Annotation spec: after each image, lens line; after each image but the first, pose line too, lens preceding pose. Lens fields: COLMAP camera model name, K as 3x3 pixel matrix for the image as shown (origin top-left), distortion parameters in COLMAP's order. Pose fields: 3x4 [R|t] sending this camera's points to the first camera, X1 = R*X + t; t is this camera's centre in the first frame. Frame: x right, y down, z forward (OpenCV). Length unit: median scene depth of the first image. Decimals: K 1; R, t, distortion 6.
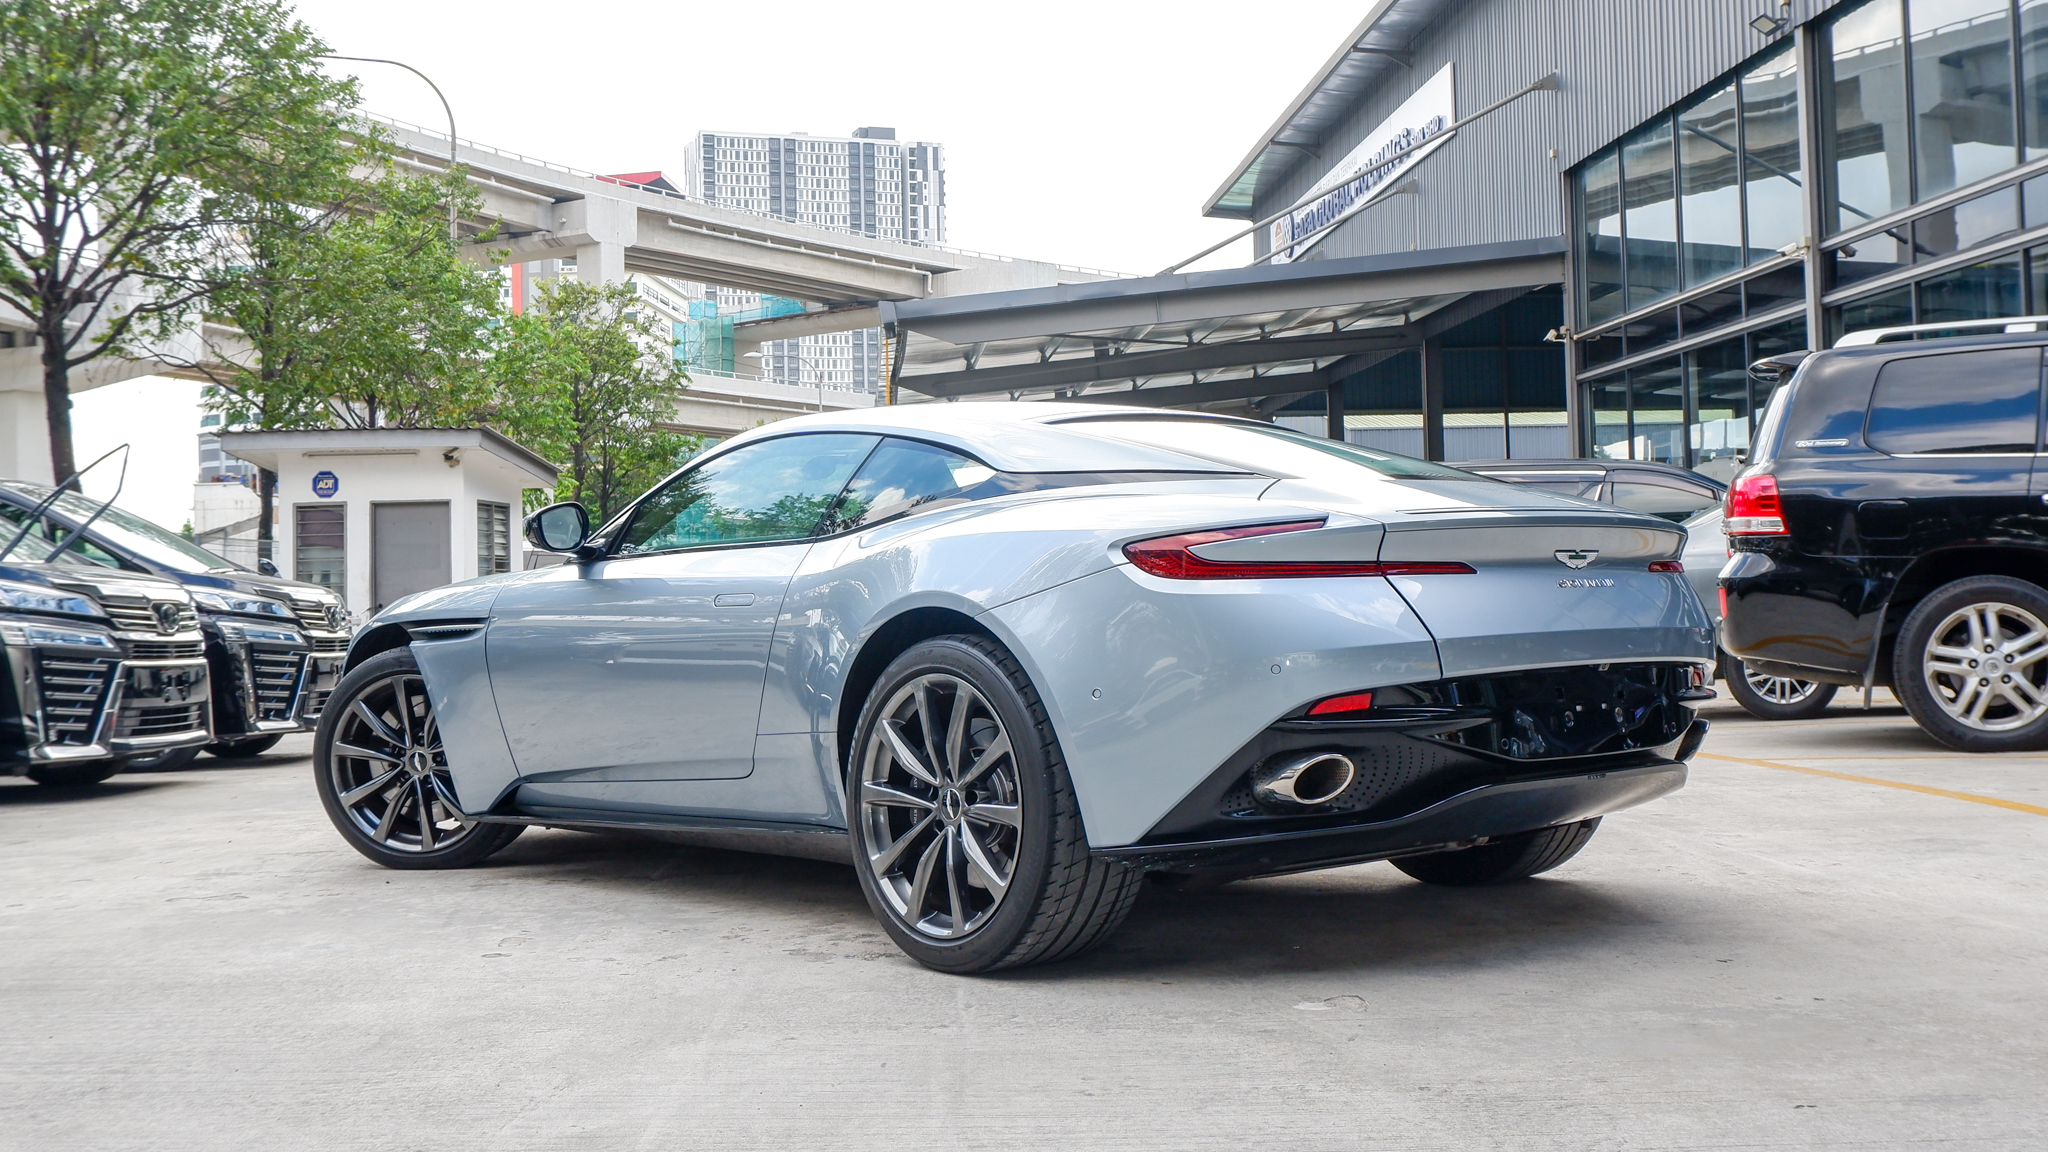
lens RADIAL K [[1448.3, 0, 1024.0], [0, 1448.3, 576.0], [0, 0, 1]] dist [-0.002545, 0.001993]
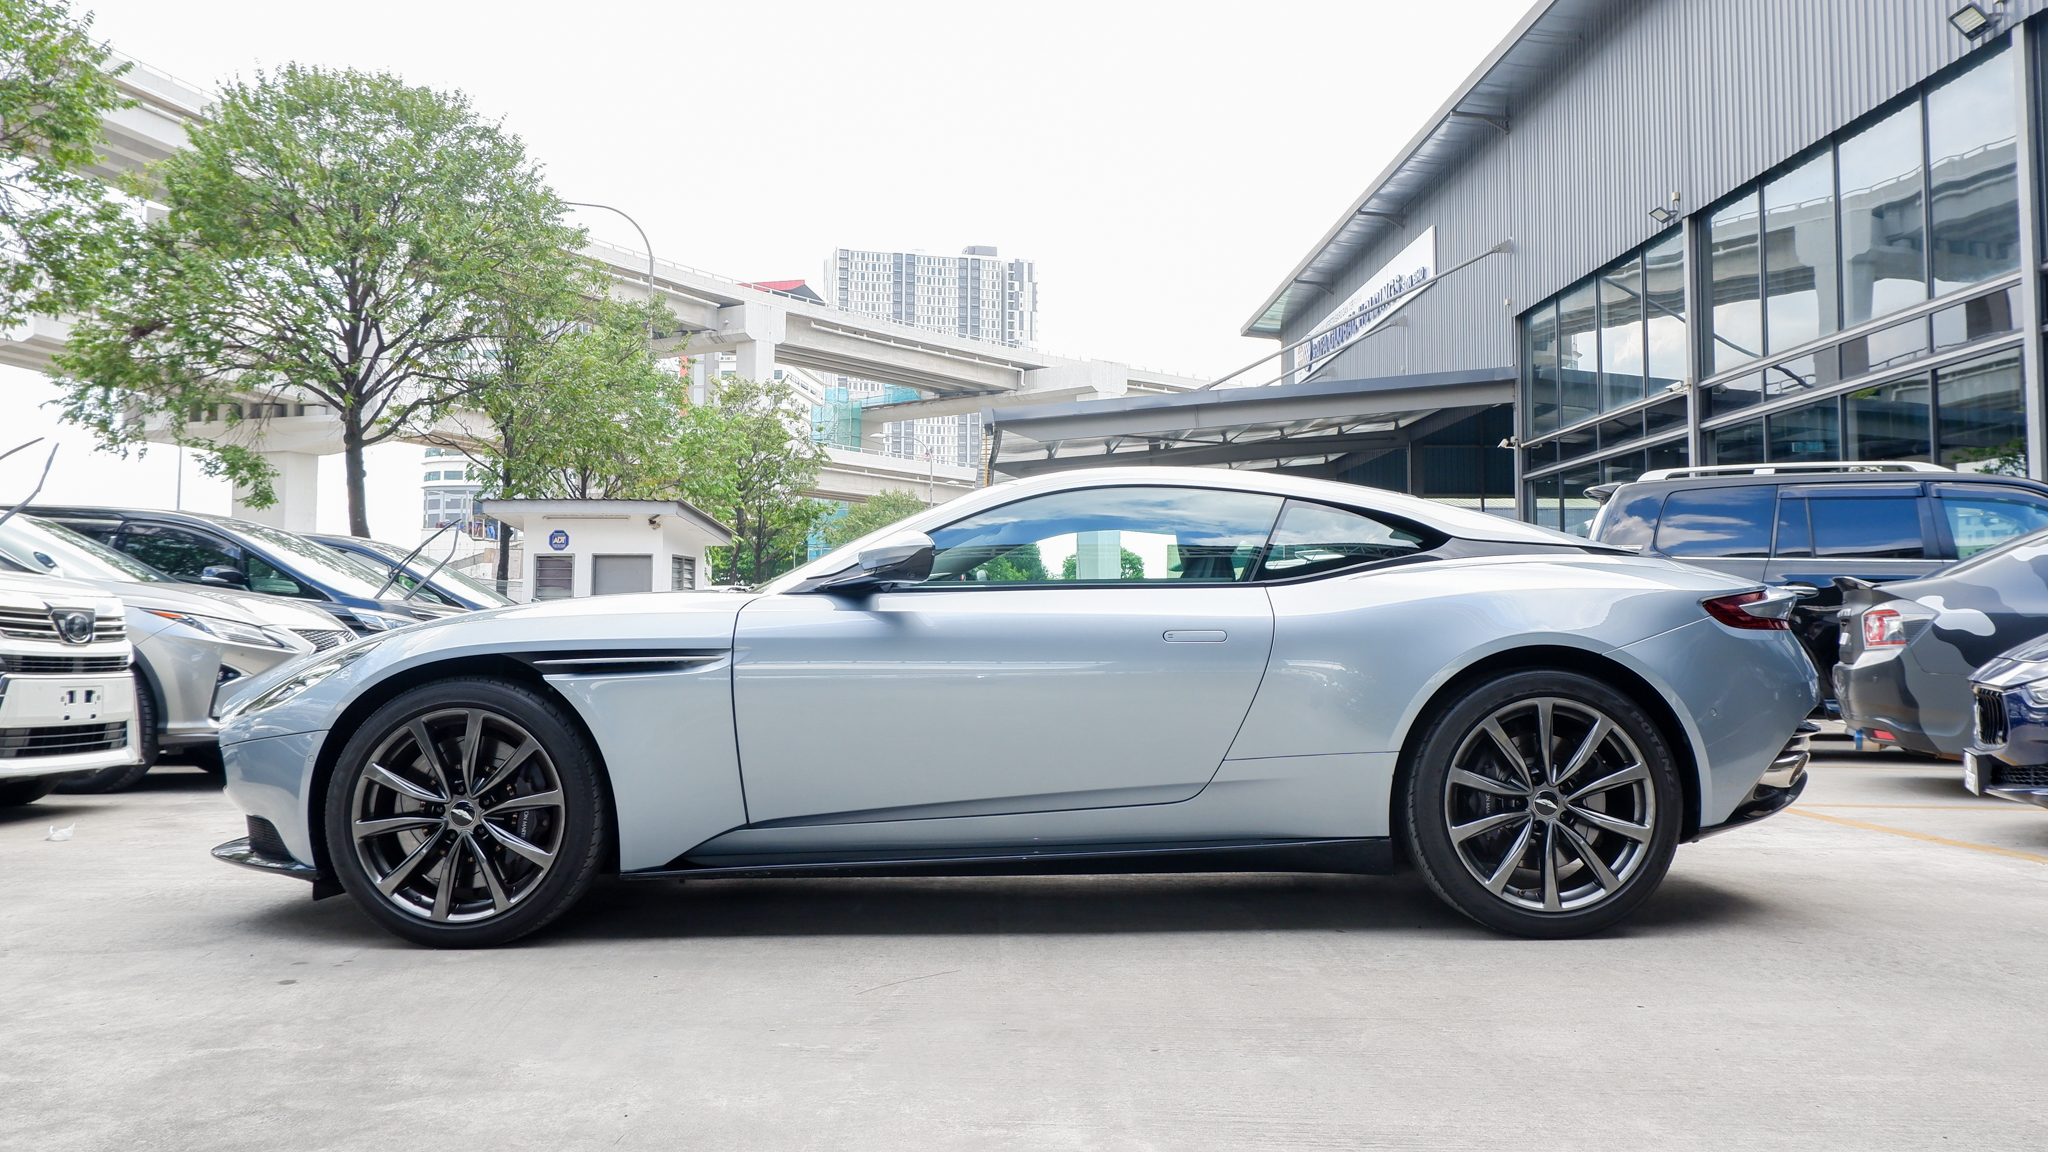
lens RADIAL K [[1288.6, 0, 1076.4], [0, 1288.6, 582.7], [0, 0, 1]] dist [0.004227, 0.000152]
pose [[0.999507, 0.023085, -0.021263, 0.013058], [-0.023637, 0.999381, -0.026064, -0.004259], [0.020649, 0.026554, 0.999434, -0.142307]]
